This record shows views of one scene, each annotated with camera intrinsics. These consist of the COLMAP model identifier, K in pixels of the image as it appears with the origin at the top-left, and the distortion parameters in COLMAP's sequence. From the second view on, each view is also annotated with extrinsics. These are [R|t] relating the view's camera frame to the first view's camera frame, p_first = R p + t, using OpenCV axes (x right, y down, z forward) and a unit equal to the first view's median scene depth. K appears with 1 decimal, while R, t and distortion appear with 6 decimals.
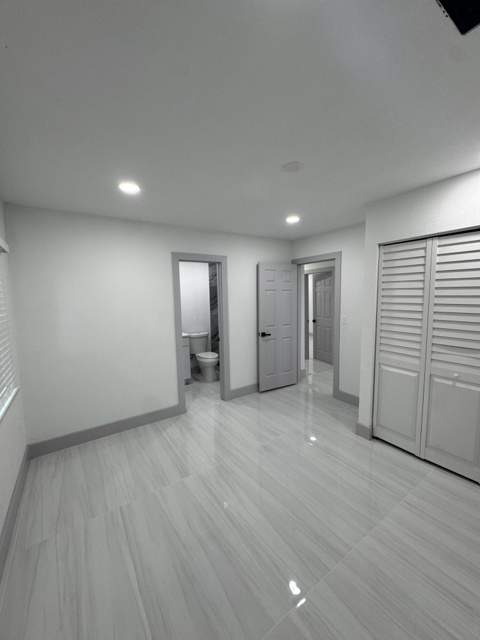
lens RADIAL K [[254.1, 0, 239.9], [0, 254.1, 321.3], [0, 0, 1]] dist [0.008554, -0.000946]
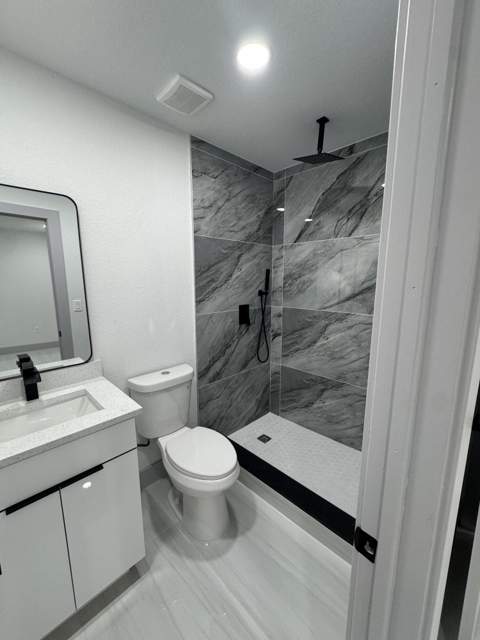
lens RADIAL K [[254.1, 0, 241.0], [0, 254.1, 320.1], [0, 0, 1]] dist [0.008554, -0.000946]
pose [[0.978837, -0.006478, 0.204538, -0.132734], [-0.002504, 0.999045, 0.043624, -0.039812], [-0.204625, -0.043213, 0.977886, 0.656866]]
